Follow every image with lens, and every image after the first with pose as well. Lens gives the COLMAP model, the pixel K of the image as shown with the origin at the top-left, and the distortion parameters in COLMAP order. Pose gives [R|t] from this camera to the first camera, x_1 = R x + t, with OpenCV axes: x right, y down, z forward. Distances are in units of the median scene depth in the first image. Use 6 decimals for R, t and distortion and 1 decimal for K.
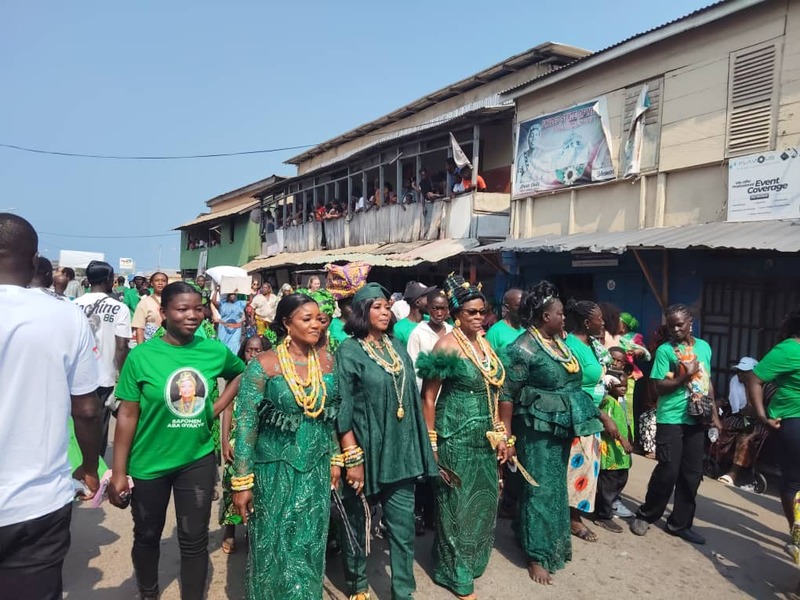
lens RADIAL K [[597.2, 0, 398.4], [0, 597.2, 302.1], [0, 0, 1]] dist [0.017371, -0.049441]
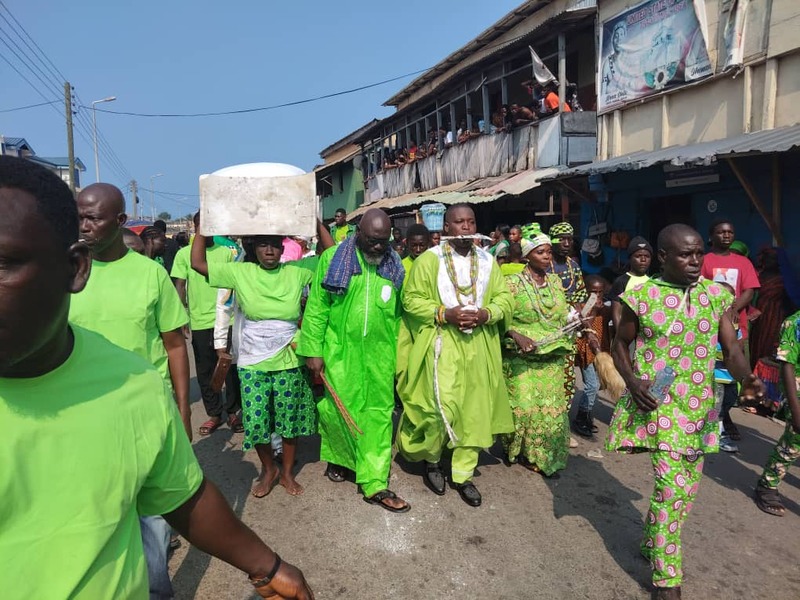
lens RADIAL K [[597.2, 0, 391.4], [0, 597.2, 294.7], [0, 0, 1]] dist [0.017371, -0.049441]
pose [[0.971948, -0.037811, -0.232138, 0.090860], [0.056963, 0.995452, 0.076358, 0.004872], [0.228195, -0.087439, 0.969681, 0.066198]]
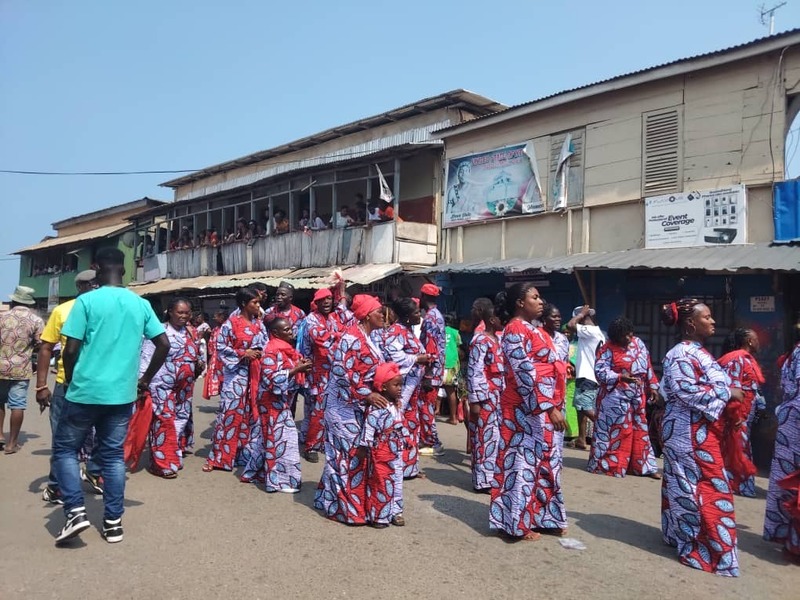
lens RADIAL K [[597.2, 0, 397.9], [0, 597.2, 306.8], [0, 0, 1]] dist [0.017371, -0.049441]
pose [[0.966236, -0.001937, 0.257650, -0.173123], [0.013756, 0.998933, -0.044078, 0.021282], [-0.257290, 0.046134, 0.965232, -0.033557]]
